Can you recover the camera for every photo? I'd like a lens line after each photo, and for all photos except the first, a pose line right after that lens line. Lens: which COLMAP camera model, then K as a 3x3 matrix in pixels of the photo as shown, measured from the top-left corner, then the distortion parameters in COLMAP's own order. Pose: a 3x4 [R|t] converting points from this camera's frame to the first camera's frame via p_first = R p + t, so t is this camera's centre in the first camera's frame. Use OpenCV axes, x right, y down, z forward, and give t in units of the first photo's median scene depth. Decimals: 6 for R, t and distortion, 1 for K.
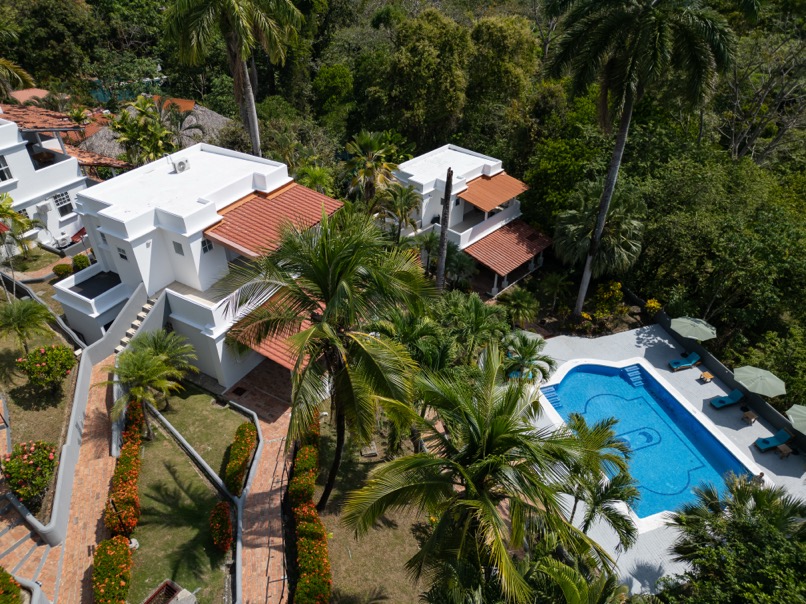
lens RADIAL K [[561.7, 0, 401.4], [0, 561.7, 302.3], [0, 0, 1]] dist [0.064249, -0.061129]
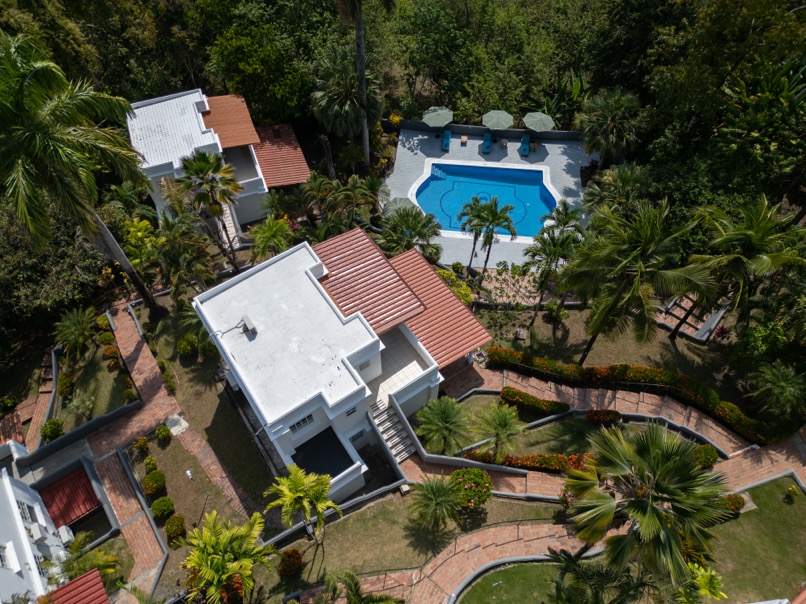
lens RADIAL K [[561.7, 0, 401.4], [0, 561.7, 302.3], [0, 0, 1]] dist [0.064249, -0.061129]
pose [[0.427144, -0.767752, 0.477604, -0.501134], [0.537092, 0.640370, 0.549053, -0.455162], [-0.727379, 0.021993, 0.685883, 0.156463]]
